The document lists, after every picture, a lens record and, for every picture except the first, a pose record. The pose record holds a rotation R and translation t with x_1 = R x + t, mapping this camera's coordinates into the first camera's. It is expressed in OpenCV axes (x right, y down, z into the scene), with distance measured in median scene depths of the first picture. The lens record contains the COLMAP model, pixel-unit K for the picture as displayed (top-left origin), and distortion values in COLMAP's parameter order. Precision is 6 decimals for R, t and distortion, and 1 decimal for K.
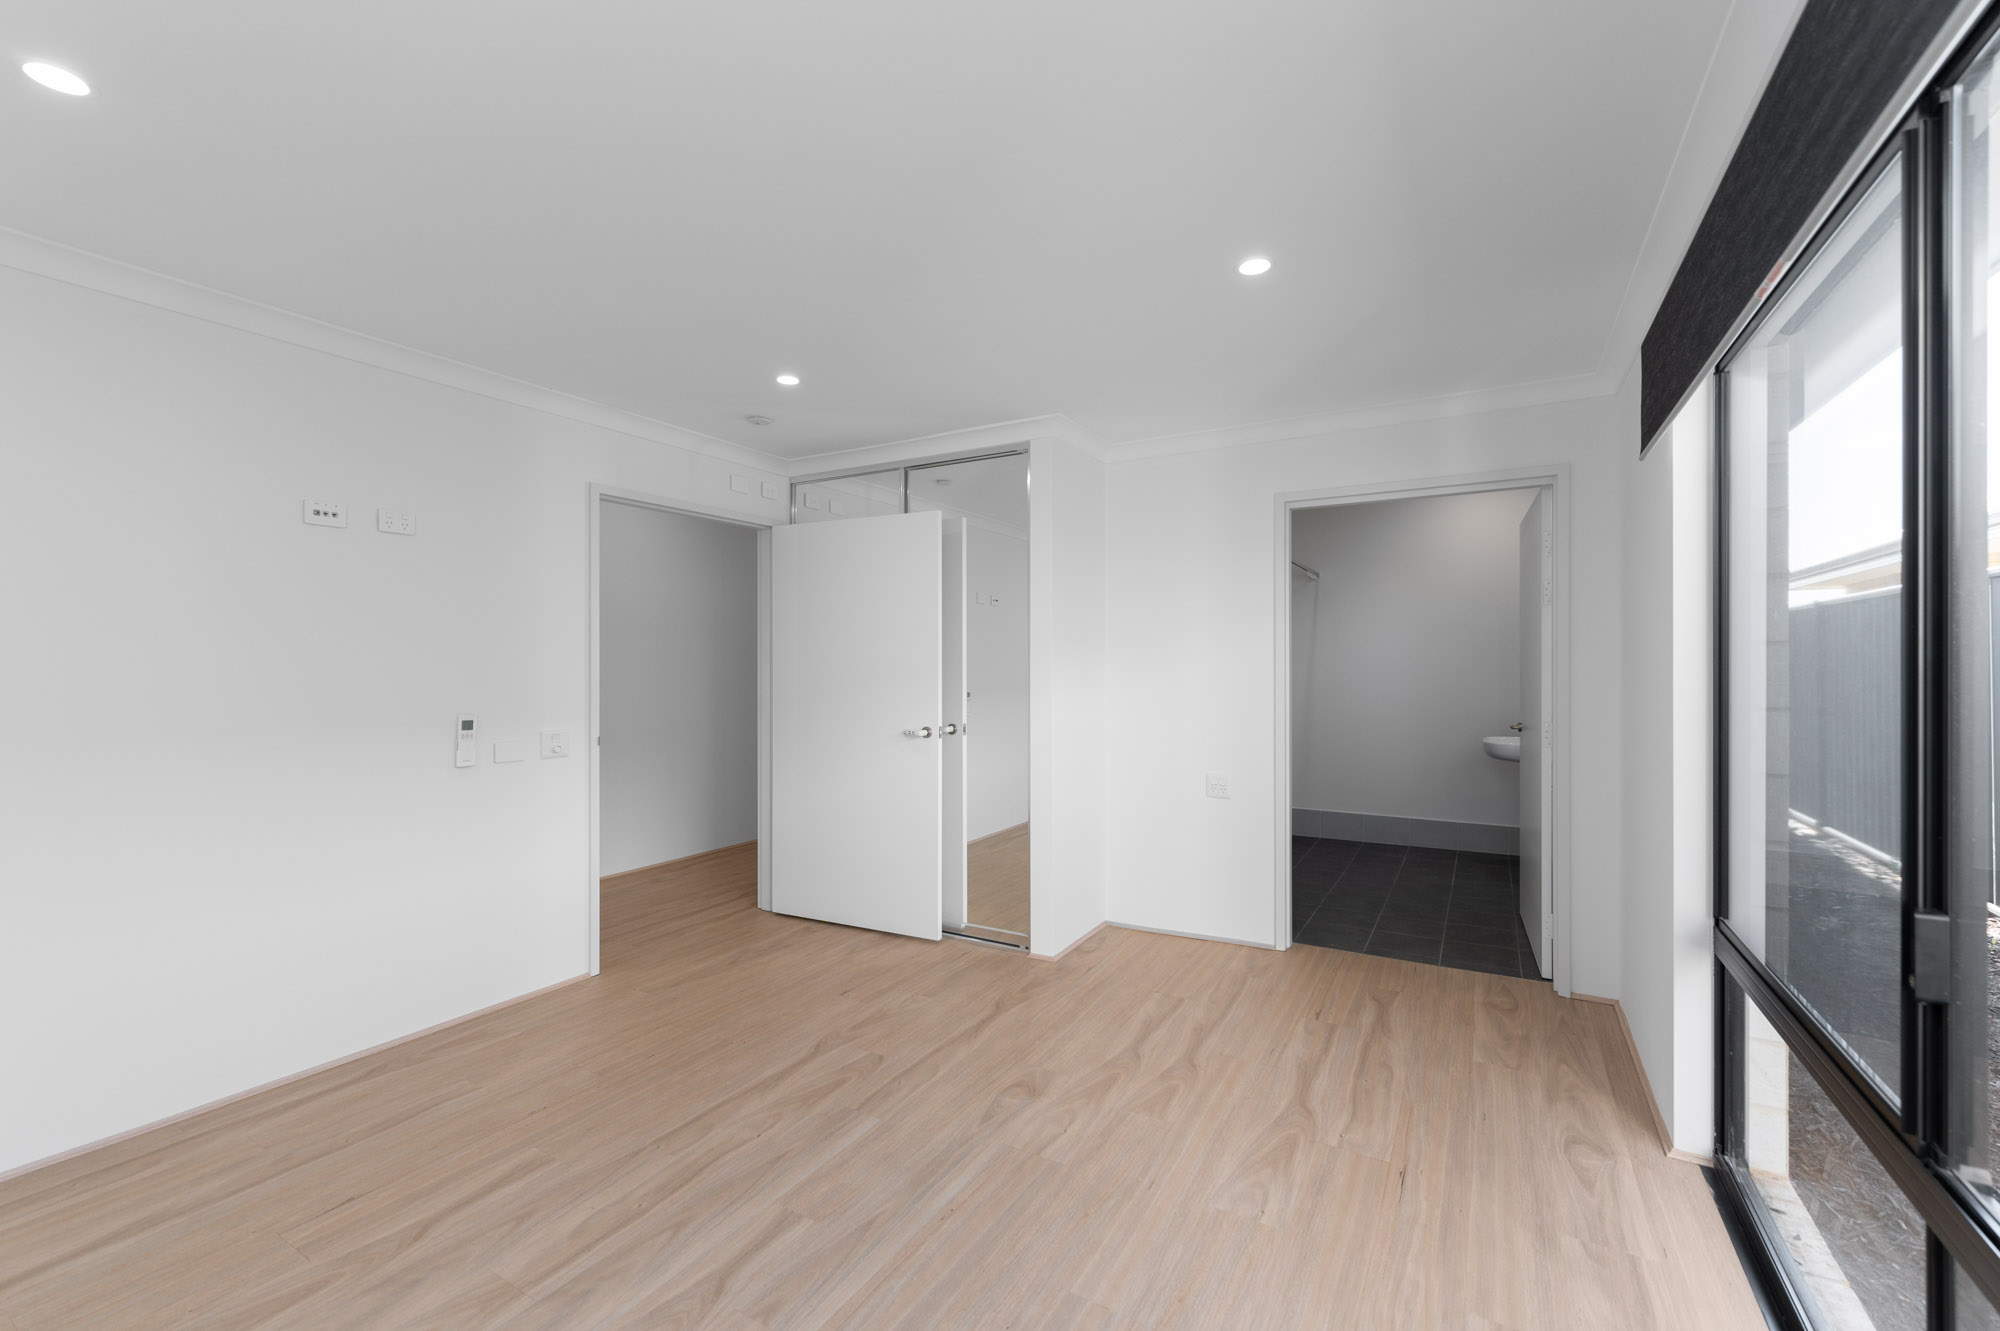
lens RADIAL K [[812.0, 0, 1000.0], [0, 812.0, 683.0], [0, 0, 1]] dist [-0.000764, 0.000038]
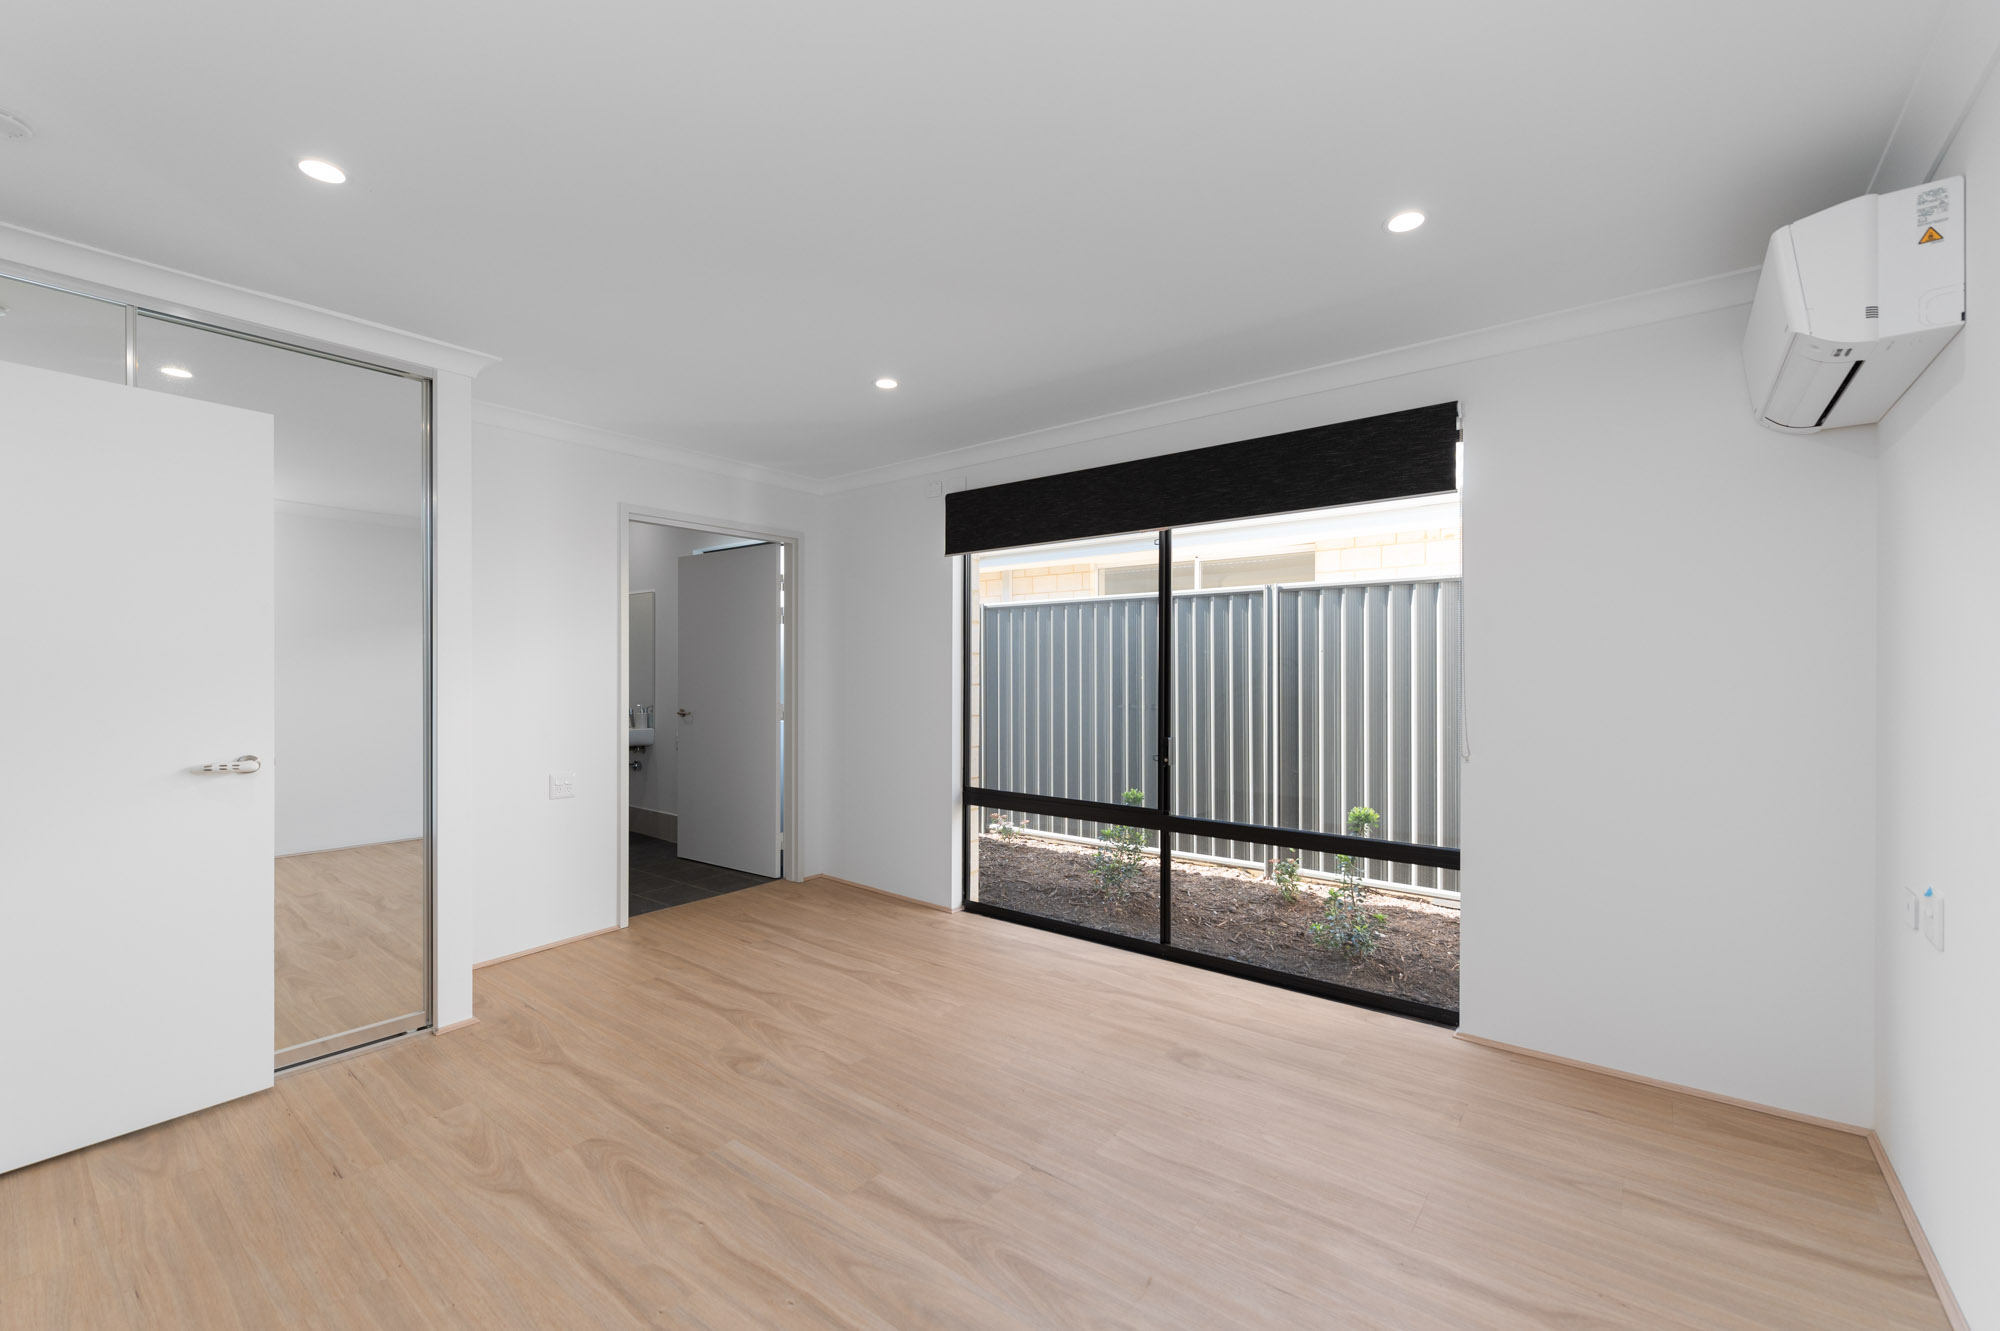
lens RADIAL K [[812.0, 0, 998.2], [0, 812.0, 676.0], [0, 0, 1]] dist [-0.000764, 0.000038]
pose [[0.151222, -0.005319, 0.988486, -0.855894], [0.023089, 0.999732, 0.001847, 0.008406], [-0.988230, 0.022544, 0.151304, 0.457679]]
